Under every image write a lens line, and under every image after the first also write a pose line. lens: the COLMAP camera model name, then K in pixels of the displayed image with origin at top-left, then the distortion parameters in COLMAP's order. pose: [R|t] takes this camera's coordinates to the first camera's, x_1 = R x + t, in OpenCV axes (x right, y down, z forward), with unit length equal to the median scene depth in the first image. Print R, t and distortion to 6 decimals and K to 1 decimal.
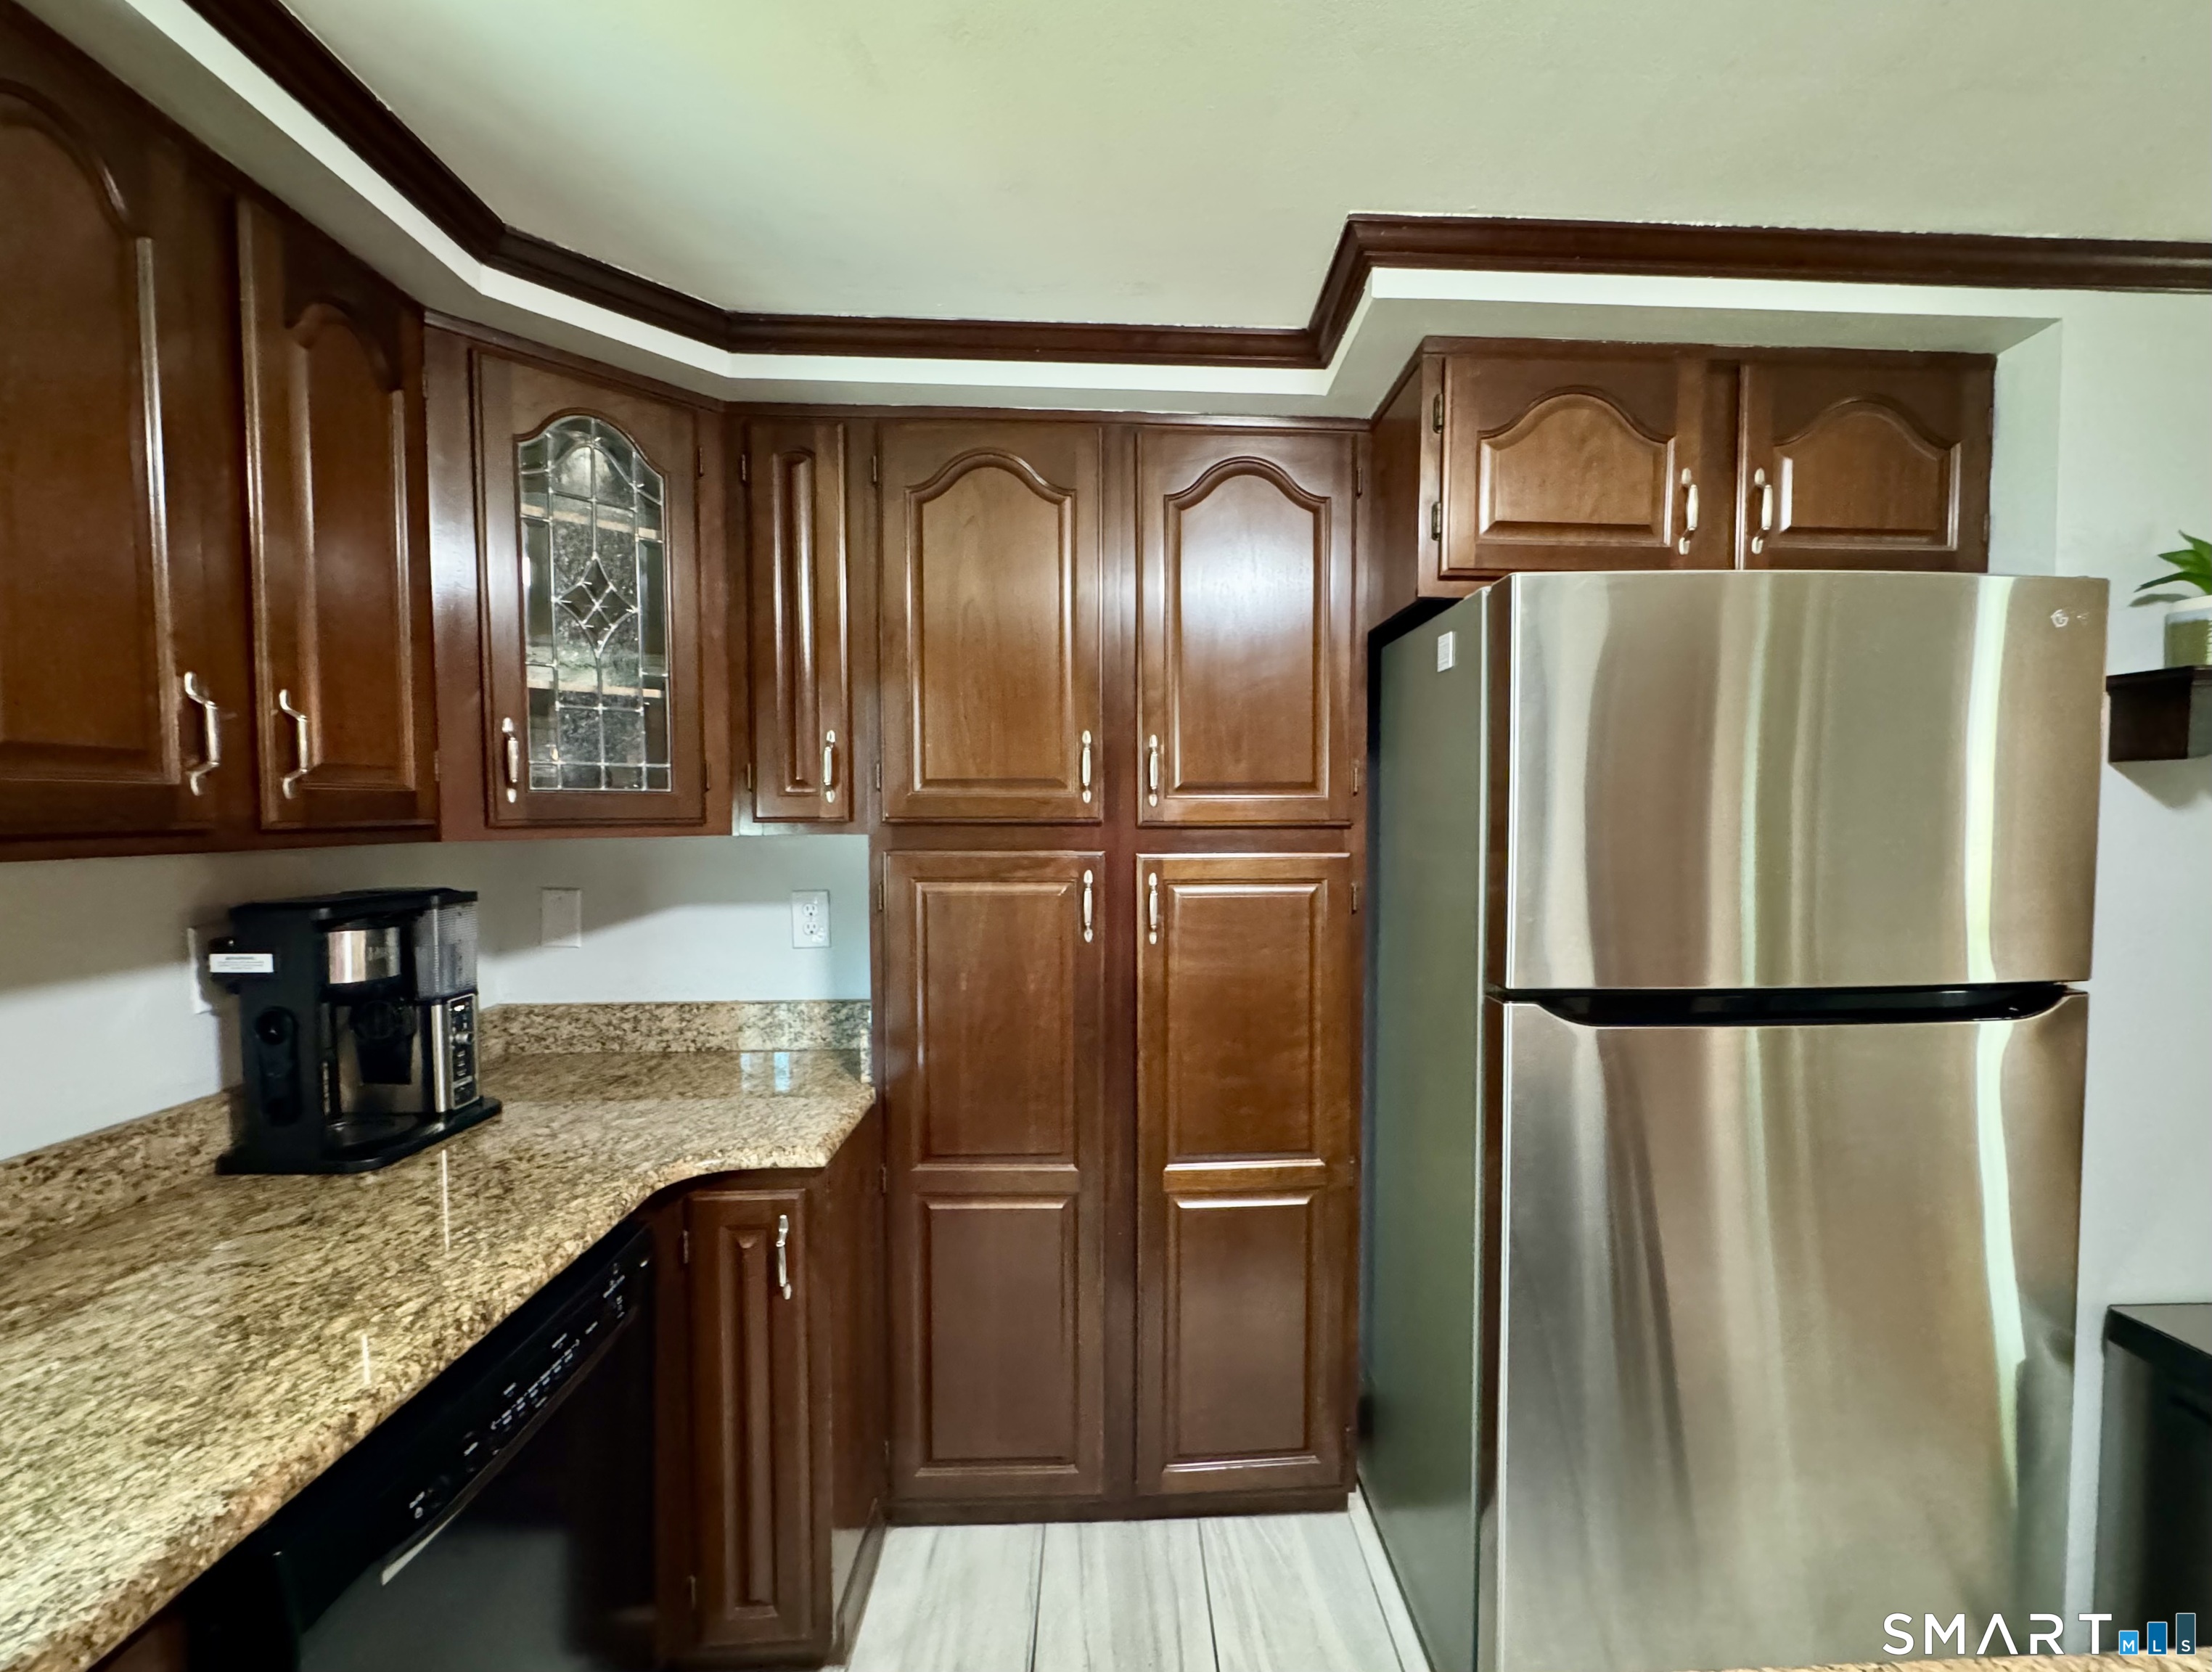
lens RADIAL K [[960.2, 0, 1136.5], [0, 960.2, 856.7], [0, 0, 1]] dist [-0.002670, 0.000841]
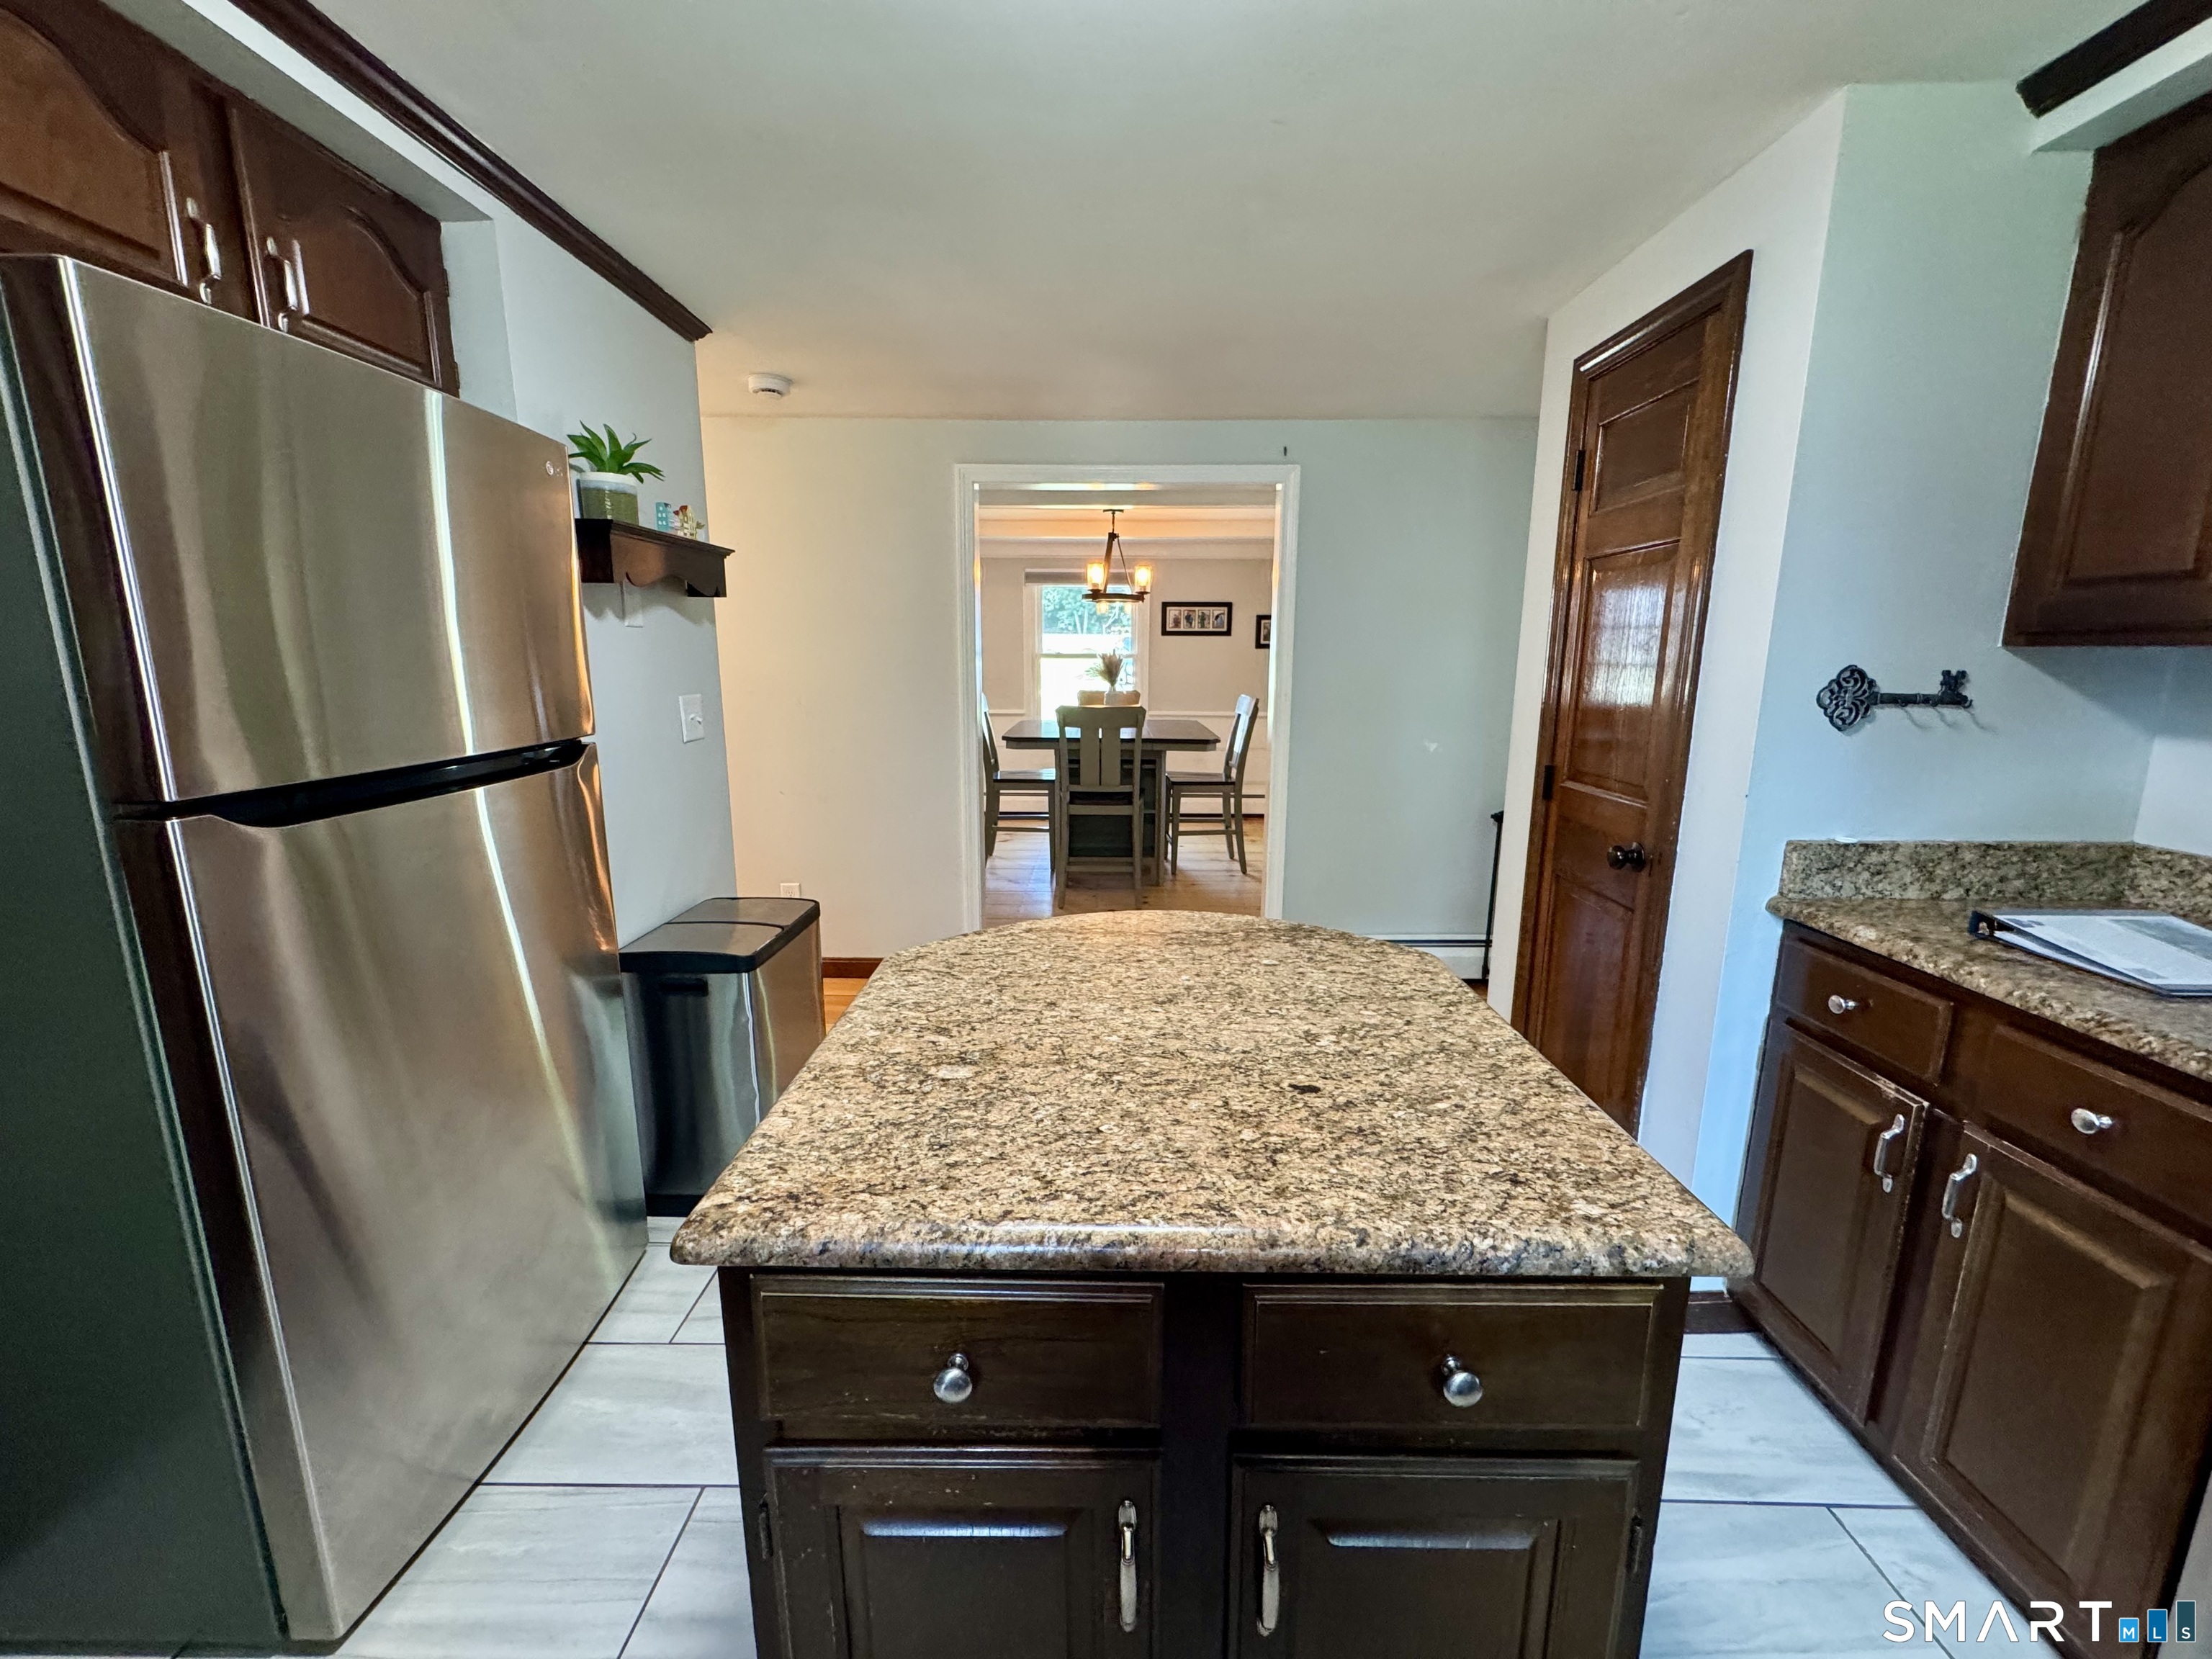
lens RADIAL K [[919.5, 0, 1112.4], [0, 919.5, 849.7], [0, 0, 1]] dist [-0.005554, 0.000359]
pose [[0.036070, -0.198468, 0.979443, -0.396292], [0.040939, 0.979552, 0.196982, 0.060661], [-0.998510, 0.032992, 0.043457, 0.159471]]
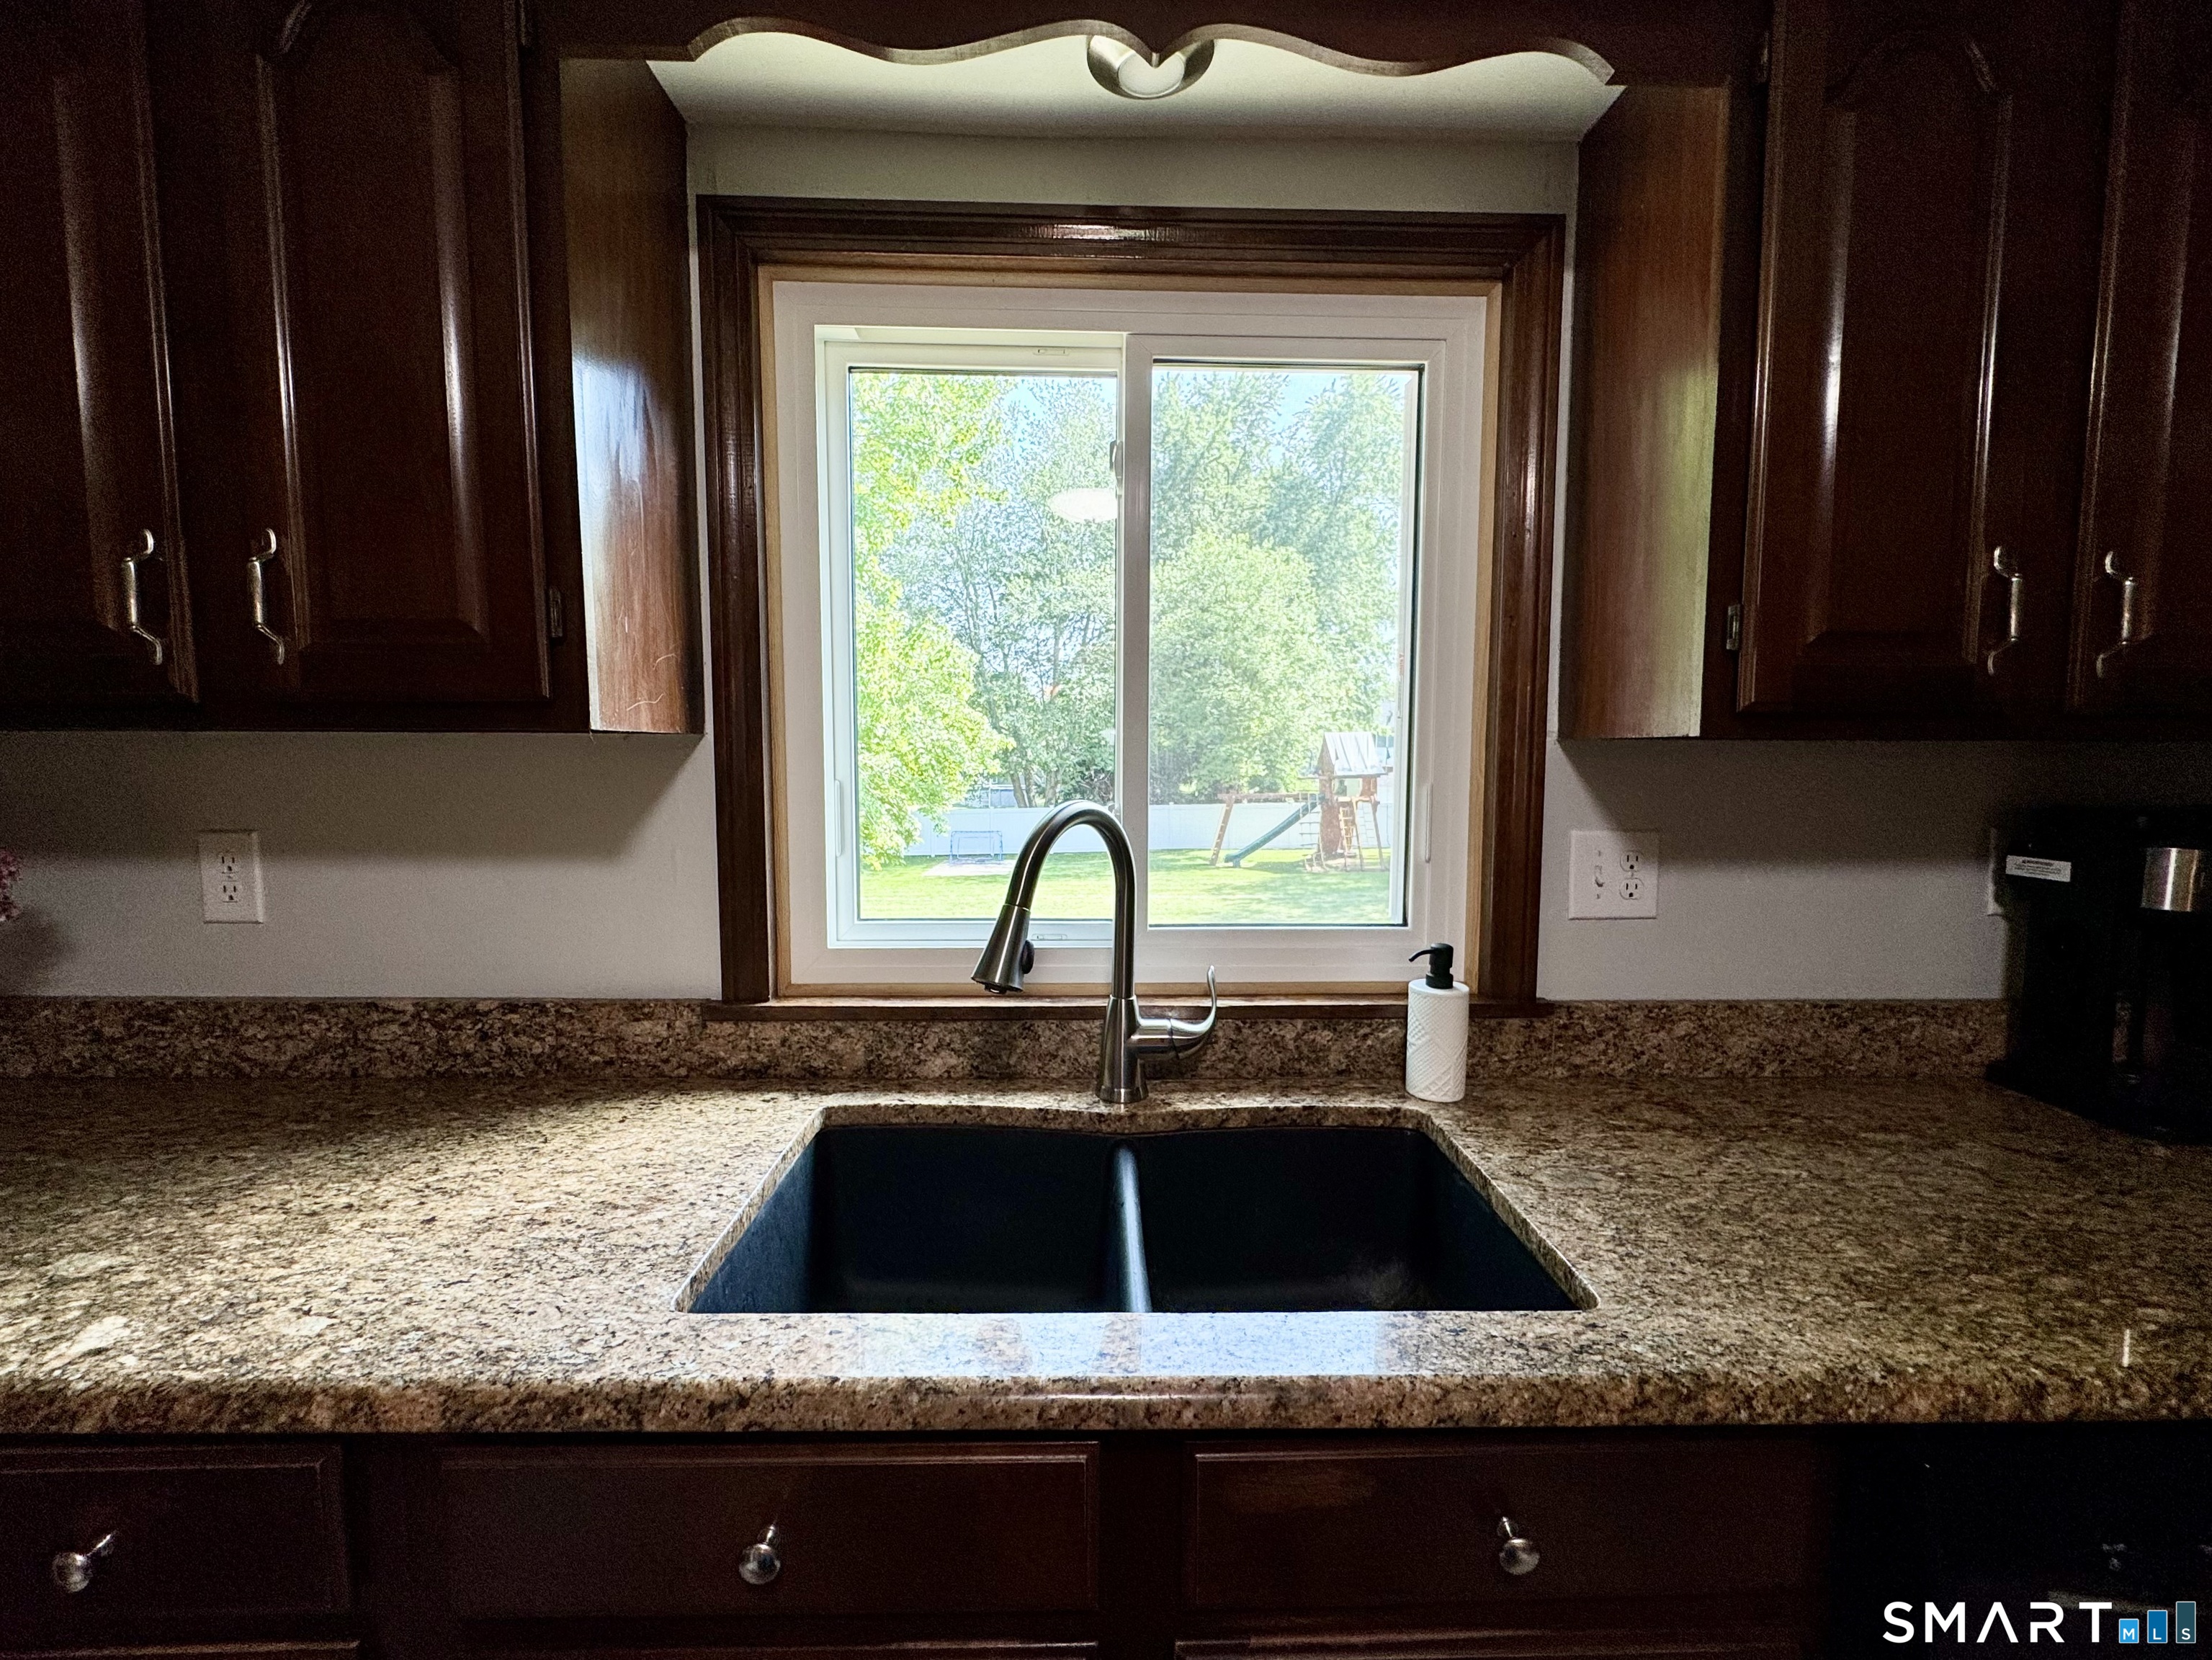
lens RADIAL K [[919.6, 0, 1094.3], [0, 919.6, 821.8], [0, 0, 1]] dist [-0.005554, 0.000359]
pose [[-0.024719, 0.079191, -0.996553, -0.029391], [-0.049056, 0.995561, 0.080329, 0.050092], [0.998490, 0.050872, -0.020725, 0.121258]]
